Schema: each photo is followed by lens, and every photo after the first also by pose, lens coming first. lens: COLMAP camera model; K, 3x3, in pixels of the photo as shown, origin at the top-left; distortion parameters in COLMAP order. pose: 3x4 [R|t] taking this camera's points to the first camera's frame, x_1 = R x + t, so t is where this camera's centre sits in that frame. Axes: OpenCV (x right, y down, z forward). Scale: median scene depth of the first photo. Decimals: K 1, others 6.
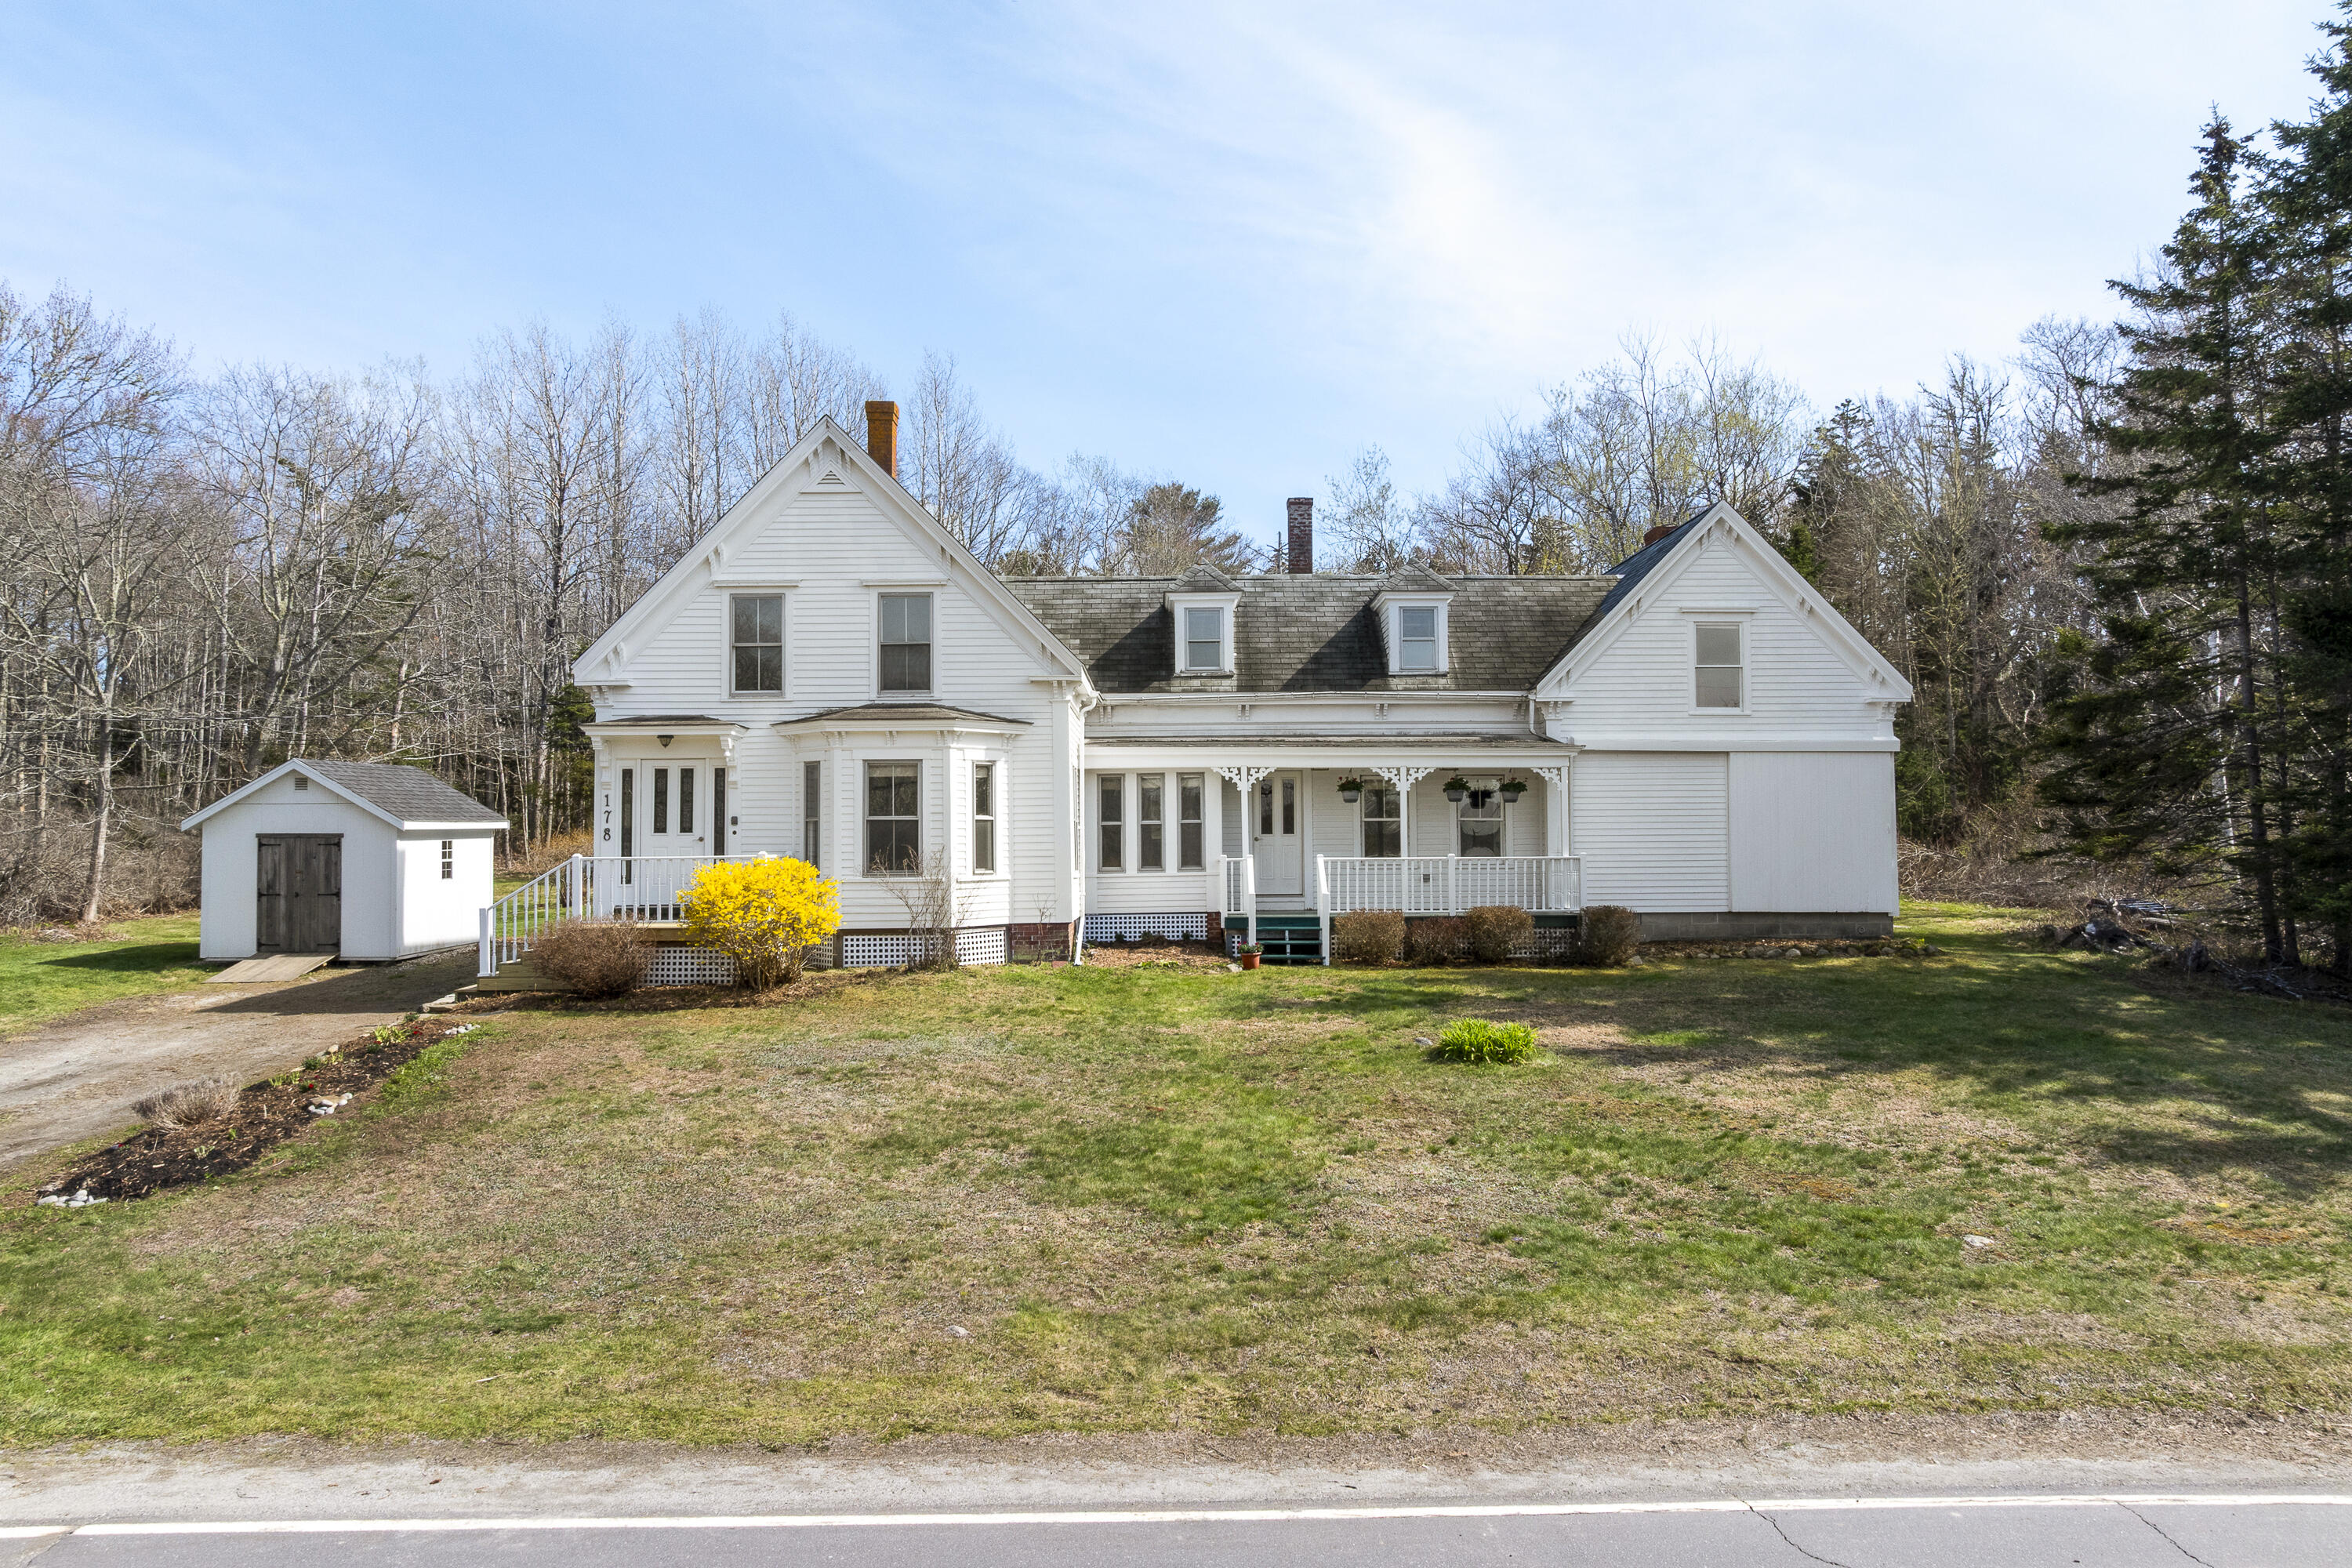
lens RADIAL K [[1630.3, 0, 1176.0], [0, 1630.3, 784.0], [0, 0, 1]] dist [-0.003165, -0.000581]
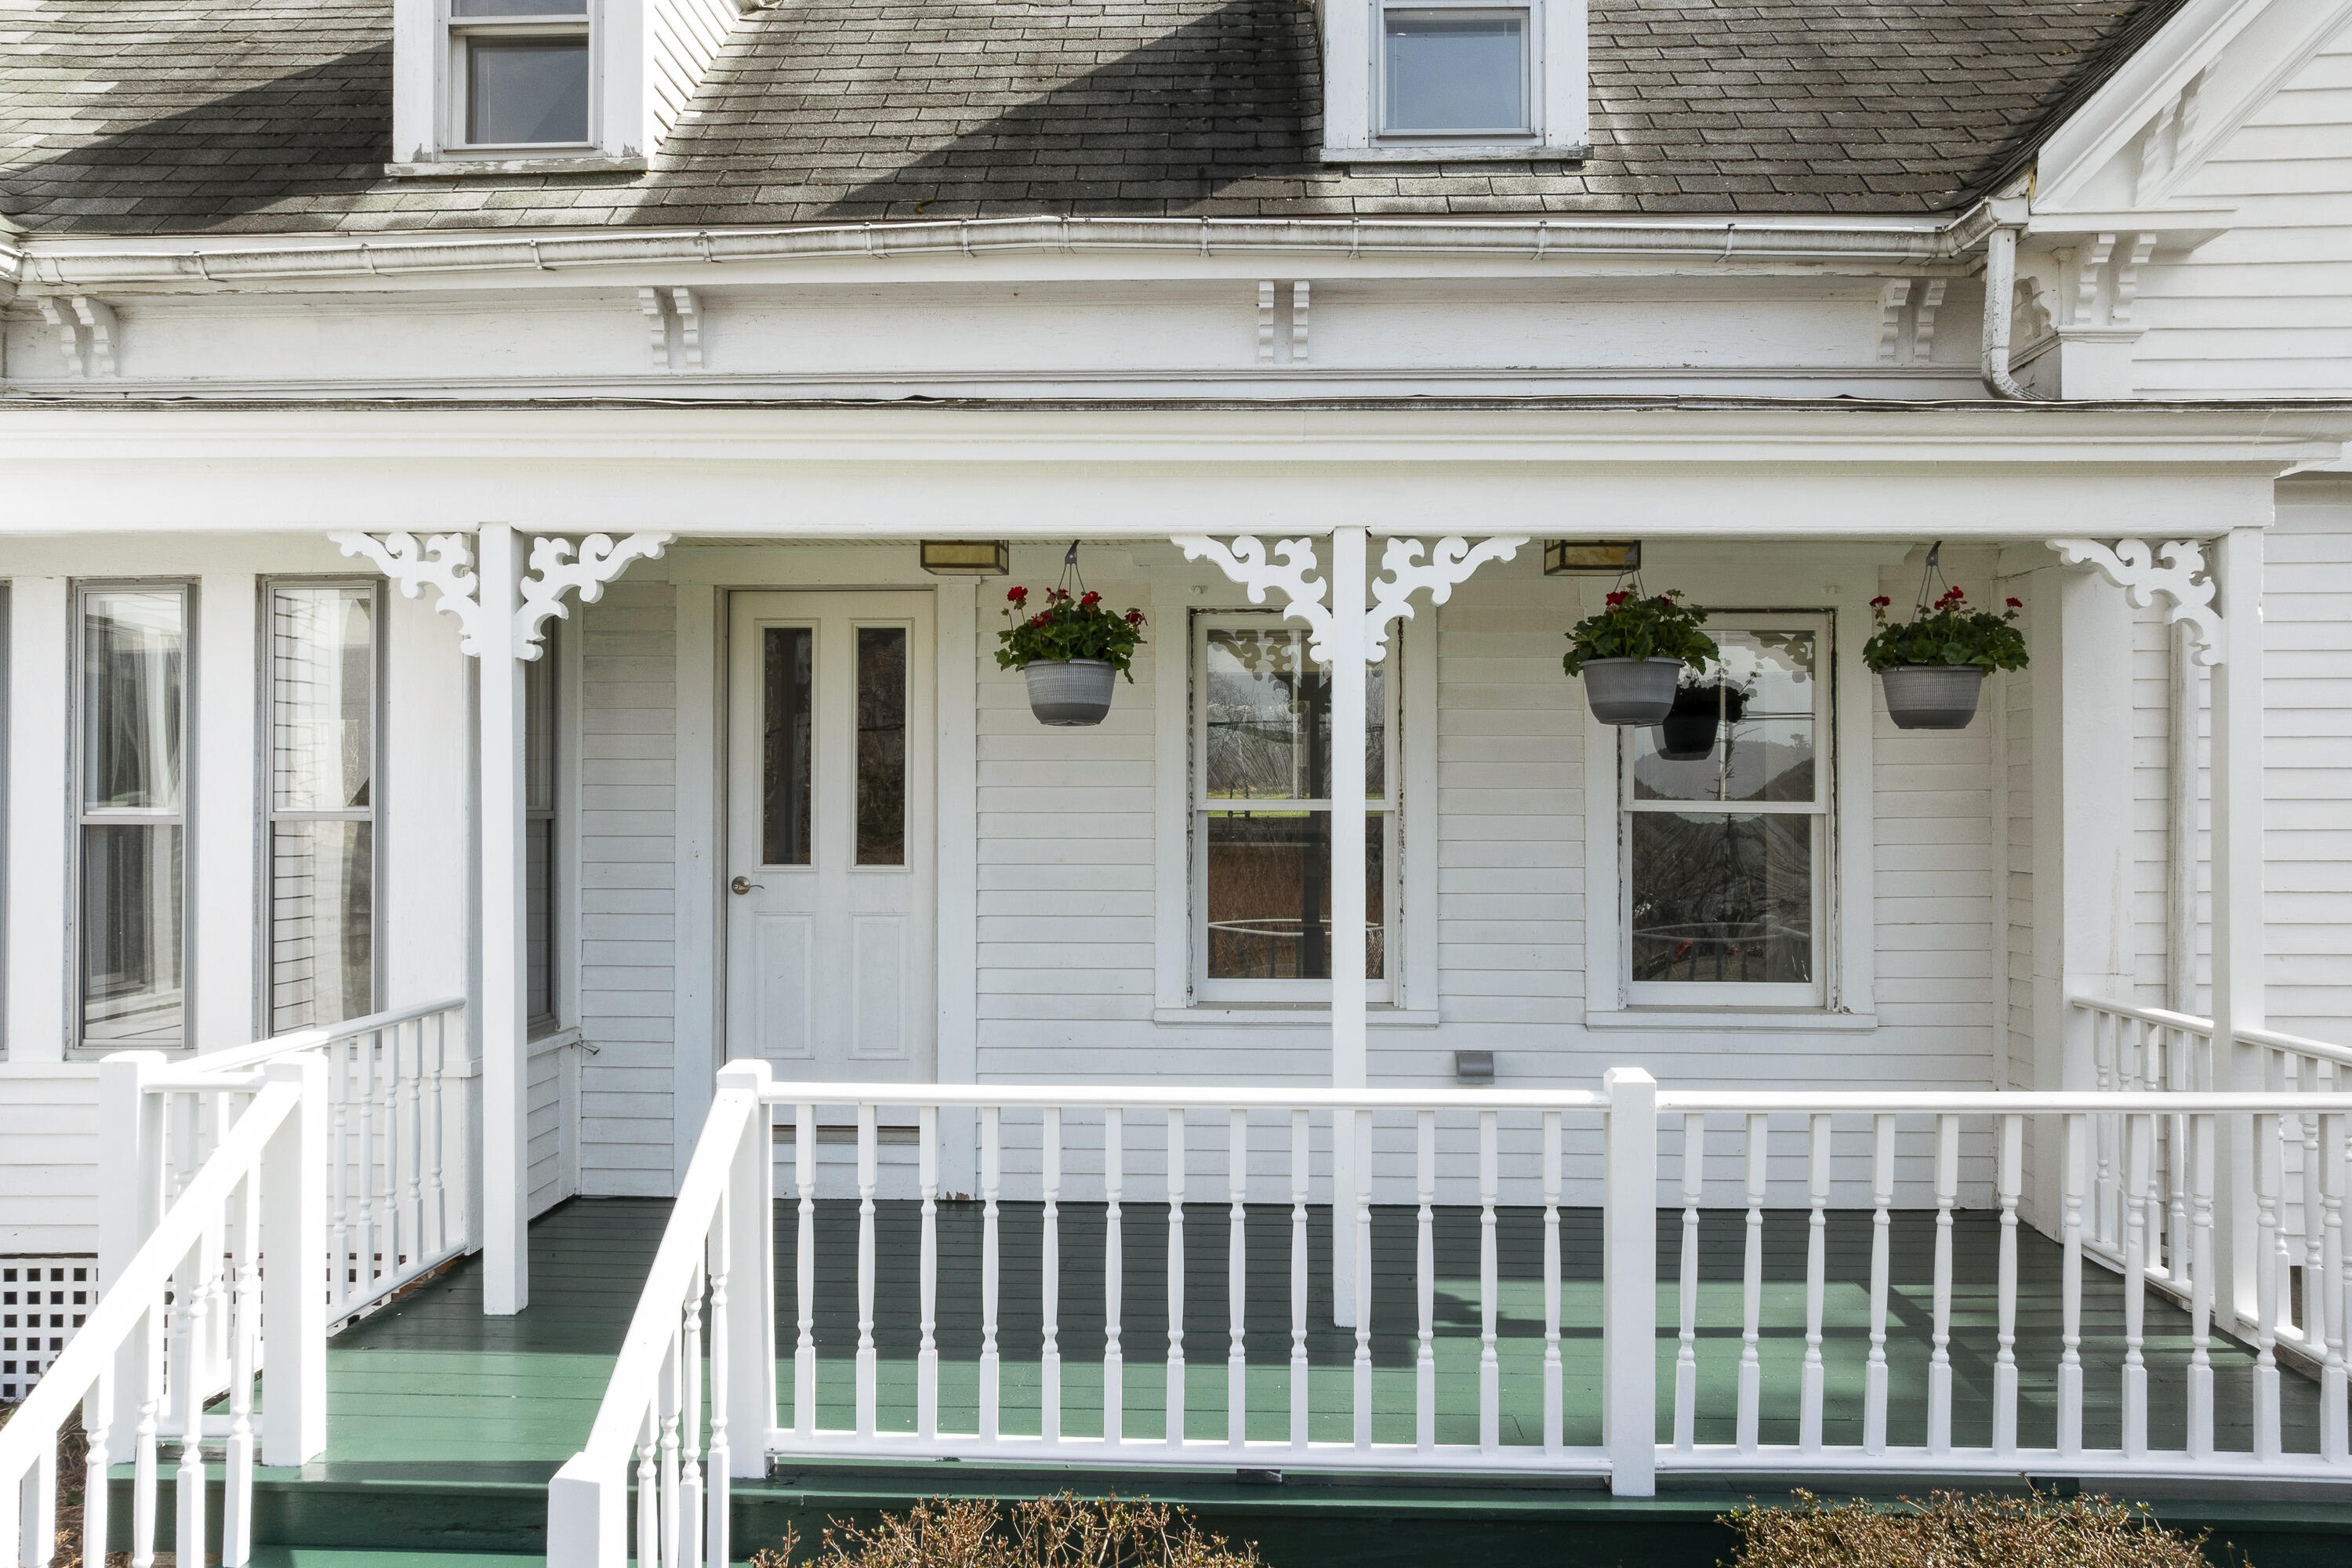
lens RADIAL K [[1630.3, 0, 1176.0], [0, 1630.3, 784.0], [0, 0, 1]] dist [-0.003165, -0.000581]
pose [[0.998778, 0.007953, -0.048777, 0.125811], [-0.006280, 0.999390, 0.034349, 0.011520], [0.049020, -0.034001, 0.998219, 0.793763]]
